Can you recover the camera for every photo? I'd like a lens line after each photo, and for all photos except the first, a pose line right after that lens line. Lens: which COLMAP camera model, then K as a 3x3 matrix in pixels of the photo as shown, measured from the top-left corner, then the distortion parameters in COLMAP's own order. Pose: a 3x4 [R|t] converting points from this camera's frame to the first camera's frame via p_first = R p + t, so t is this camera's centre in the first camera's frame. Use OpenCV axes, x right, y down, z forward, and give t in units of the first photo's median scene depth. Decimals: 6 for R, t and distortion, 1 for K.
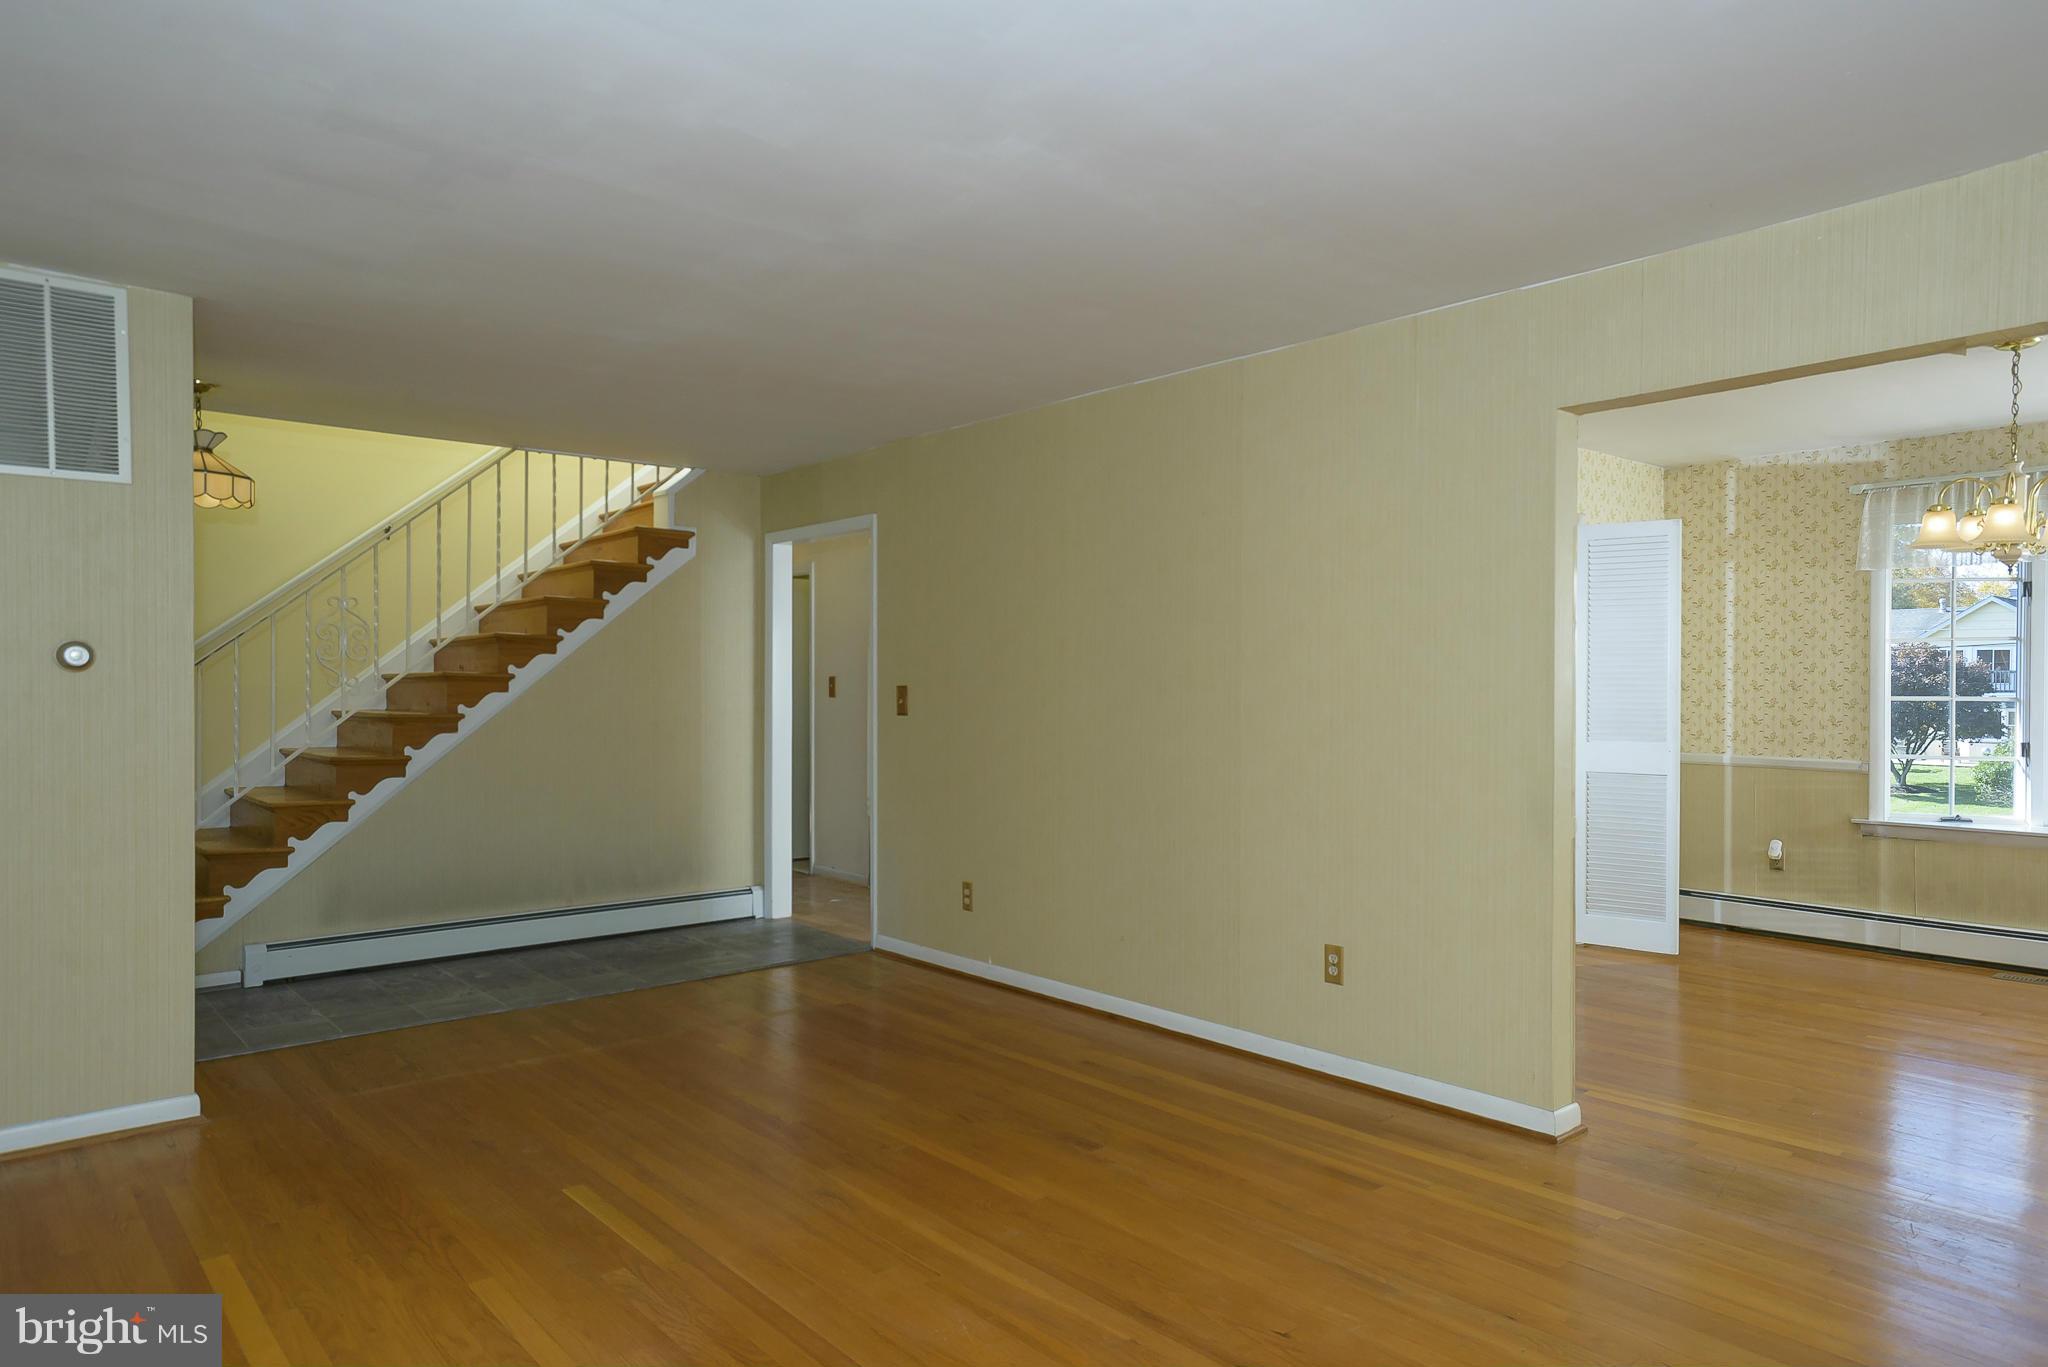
lens RADIAL K [[1283.5, 0, 1055.1], [0, 1283.5, 694.0], [0, 0, 1]] dist [0.031677, 0.001849]
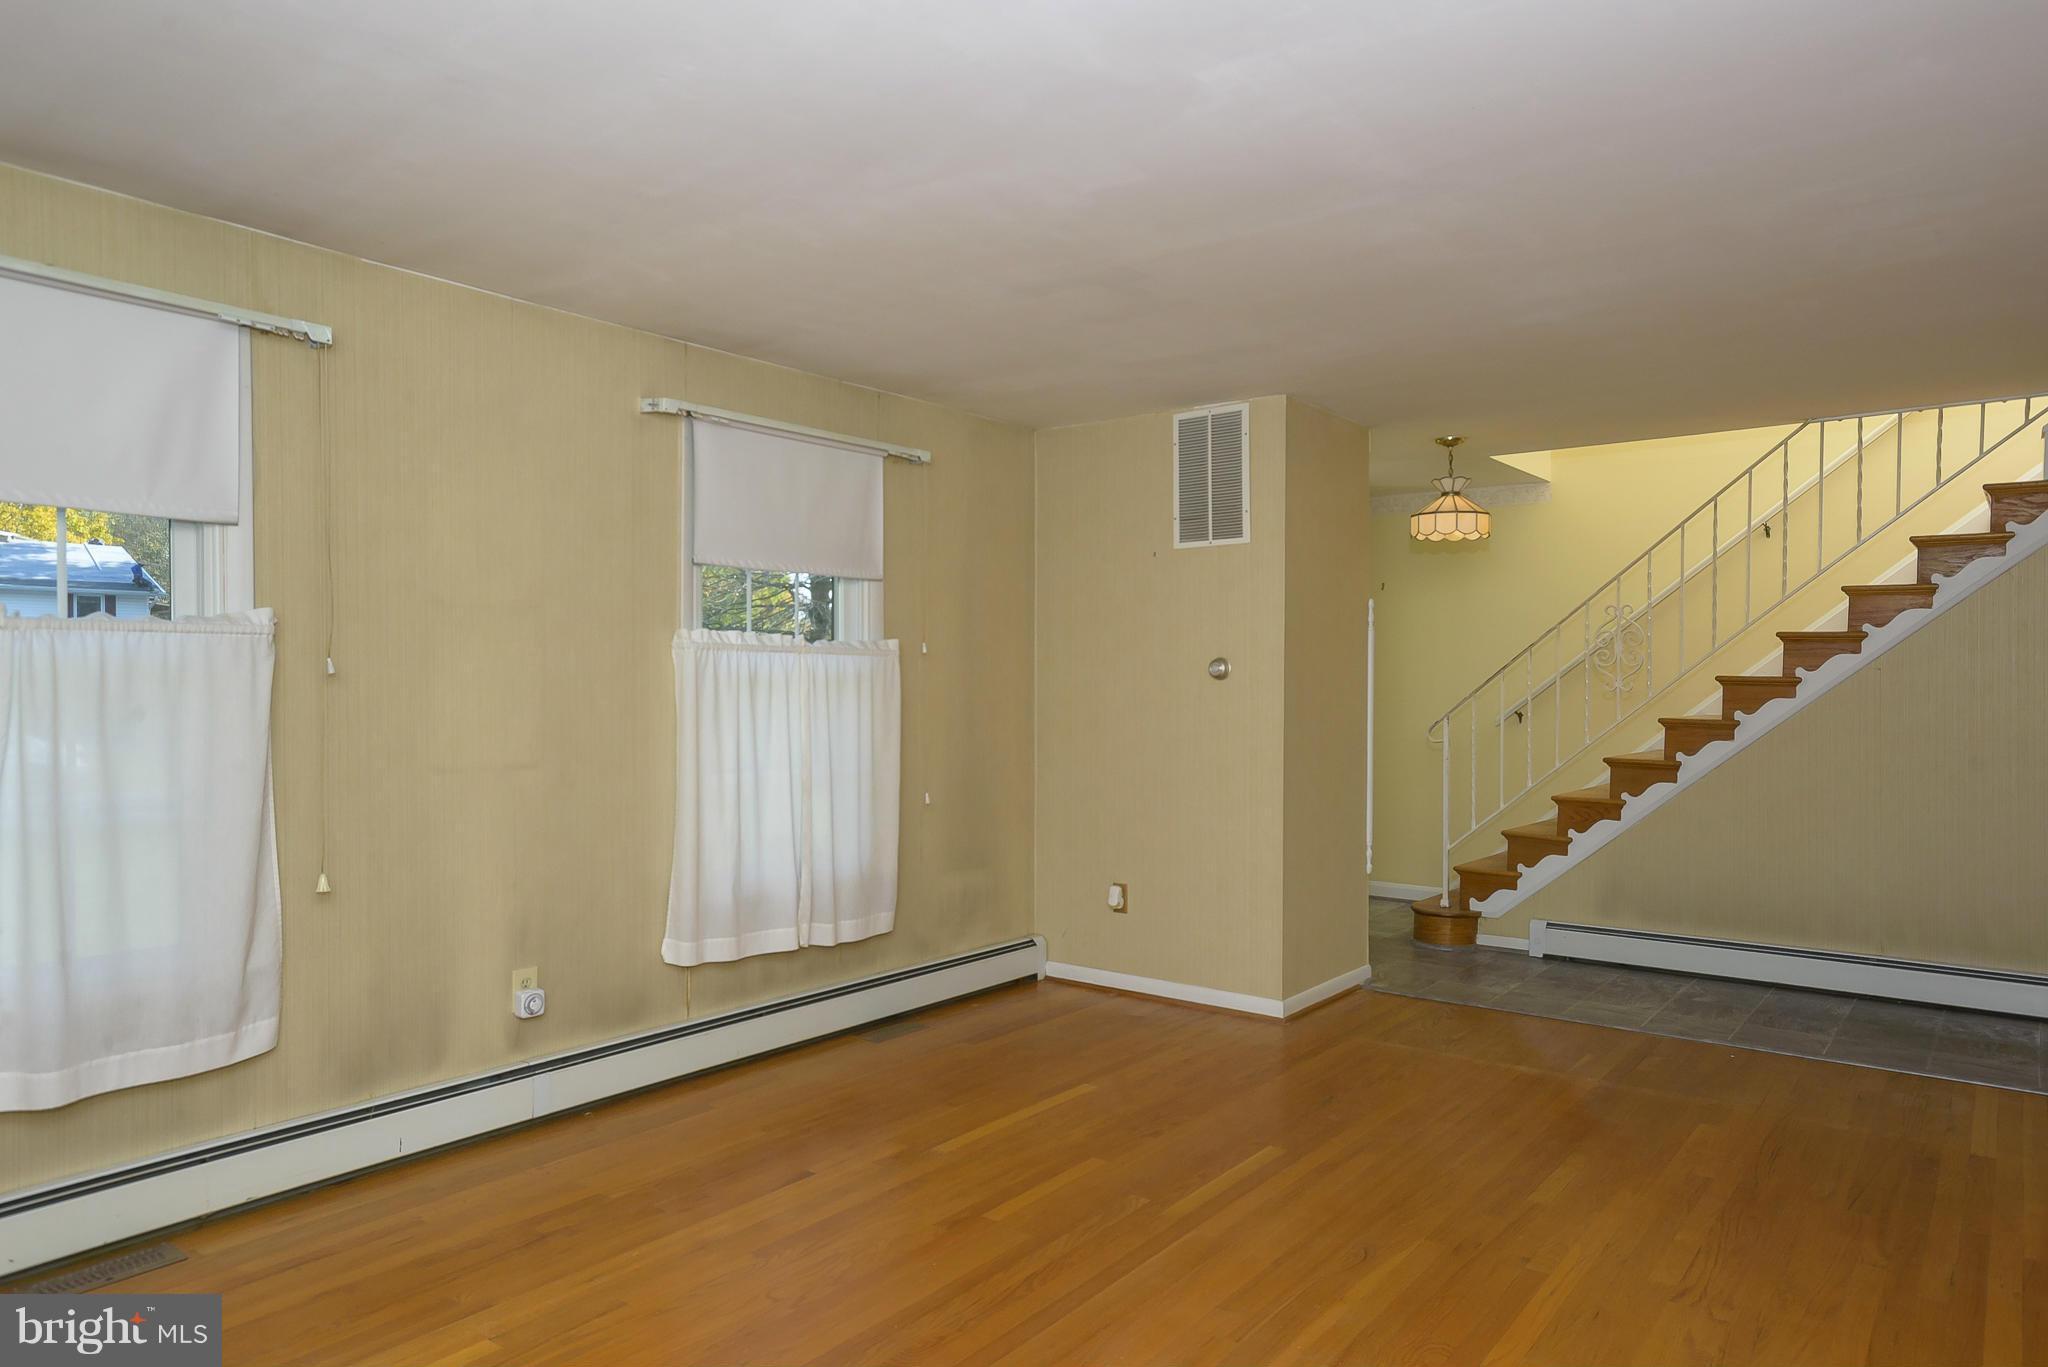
lens RADIAL K [[1283.5, 0, 1036.9], [0, 1283.5, 694.7], [0, 0, 1]] dist [0.031677, 0.001849]
pose [[0.201754, 0.005839, -0.979419, 0.411918], [-0.009534, 0.999947, 0.003997, -0.003012], [0.979390, 0.008531, 0.201799, 0.362834]]
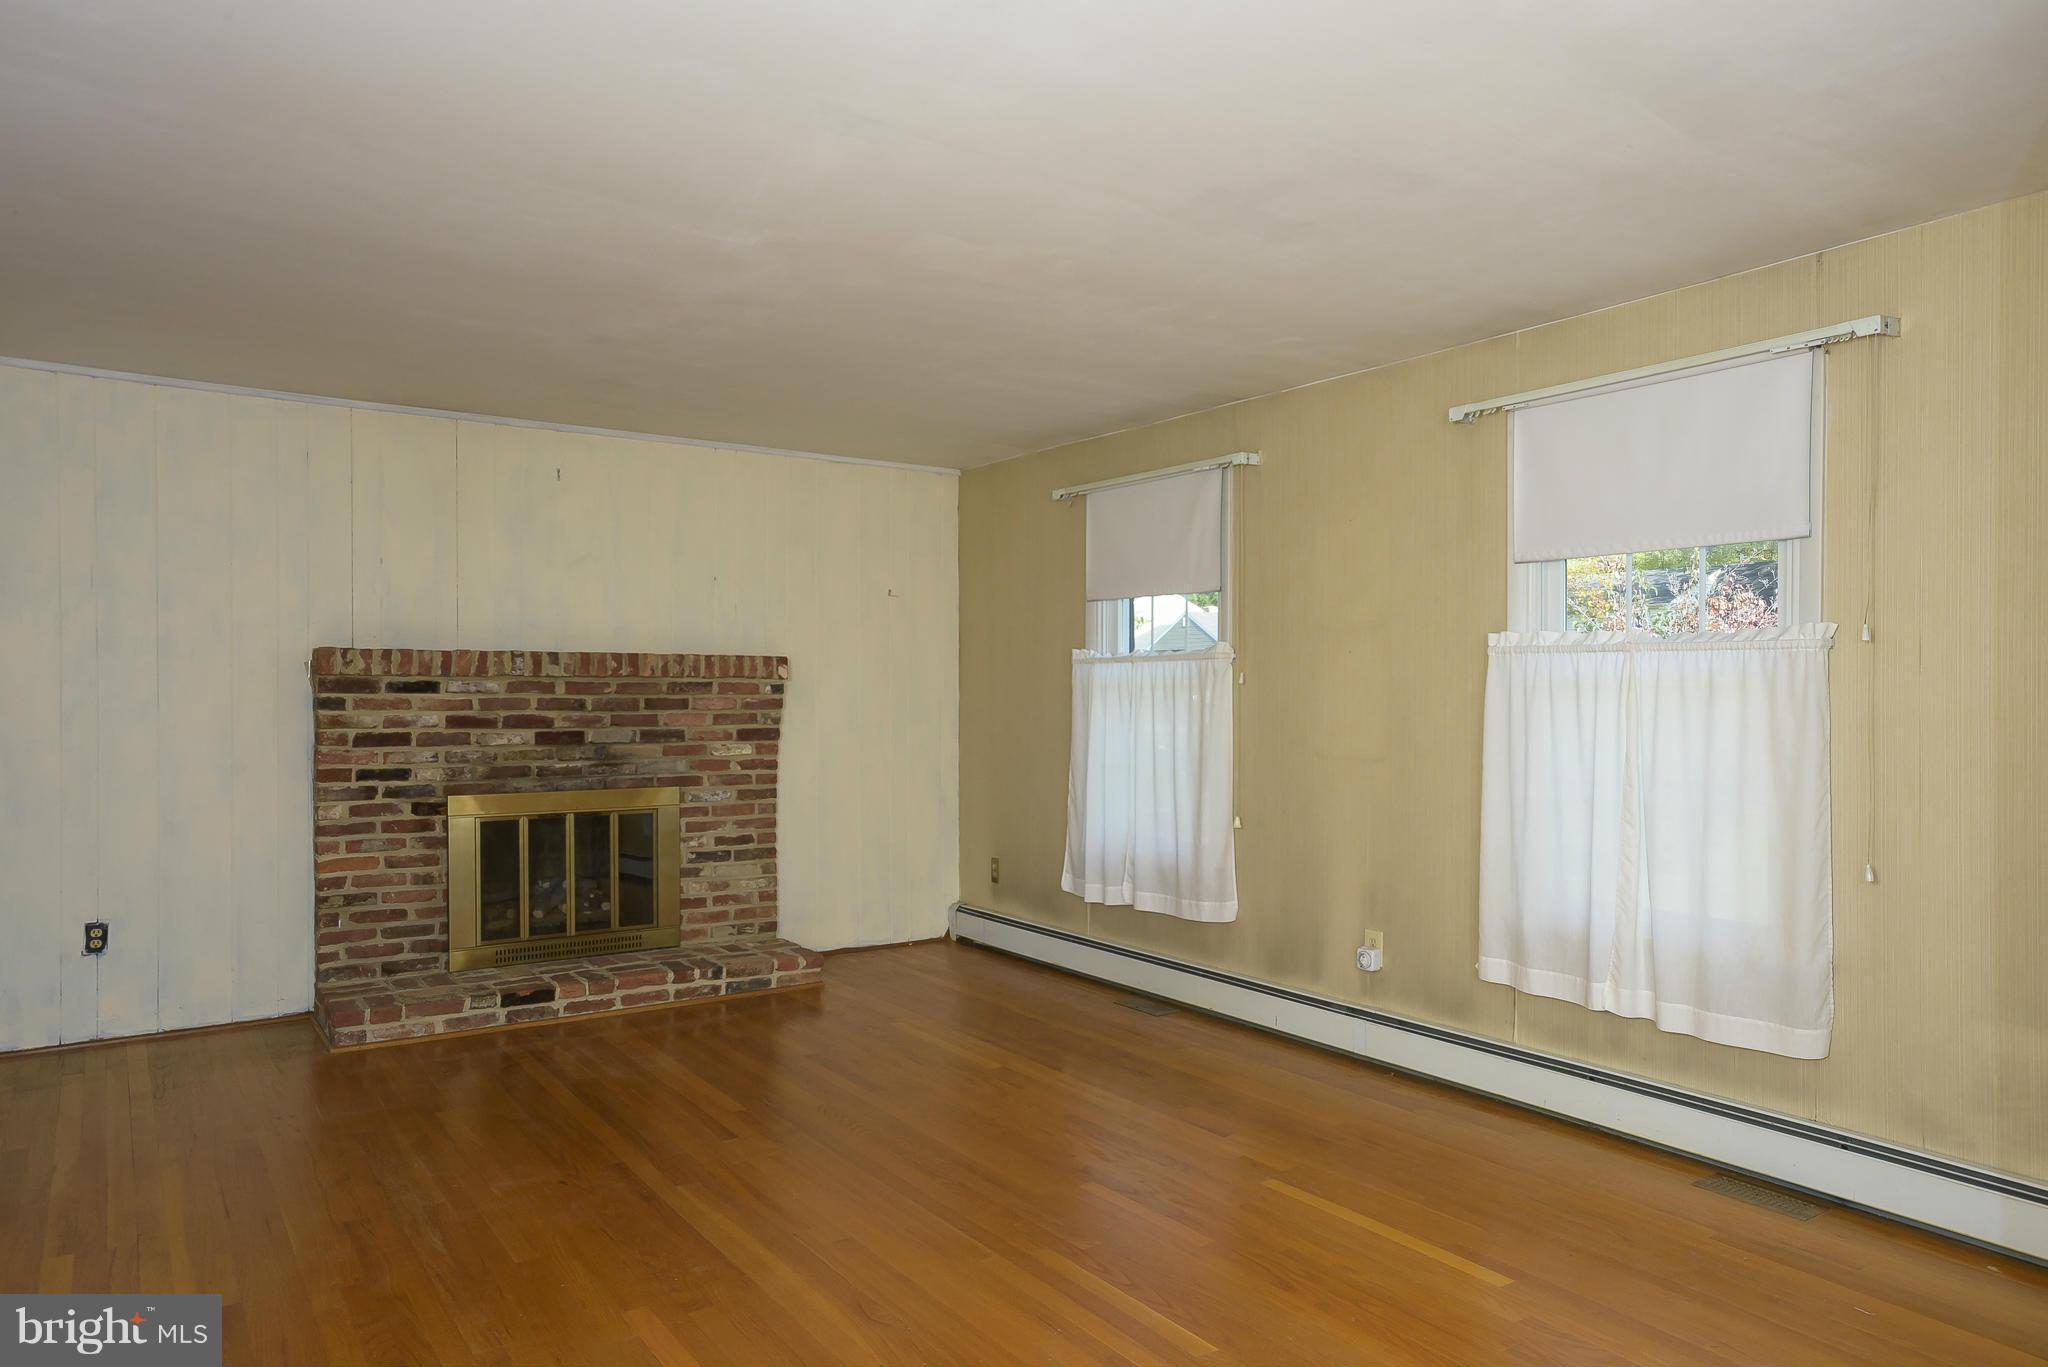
lens RADIAL K [[1283.5, 0, 1021.3], [0, 1283.5, 688.9], [0, 0, 1]] dist [0.031677, 0.001849]
pose [[-0.996366, -0.004755, 0.085047, -0.198374], [-0.004285, 0.999975, 0.005710, -0.007618], [-0.085072, 0.005325, -0.996361, 1.105942]]
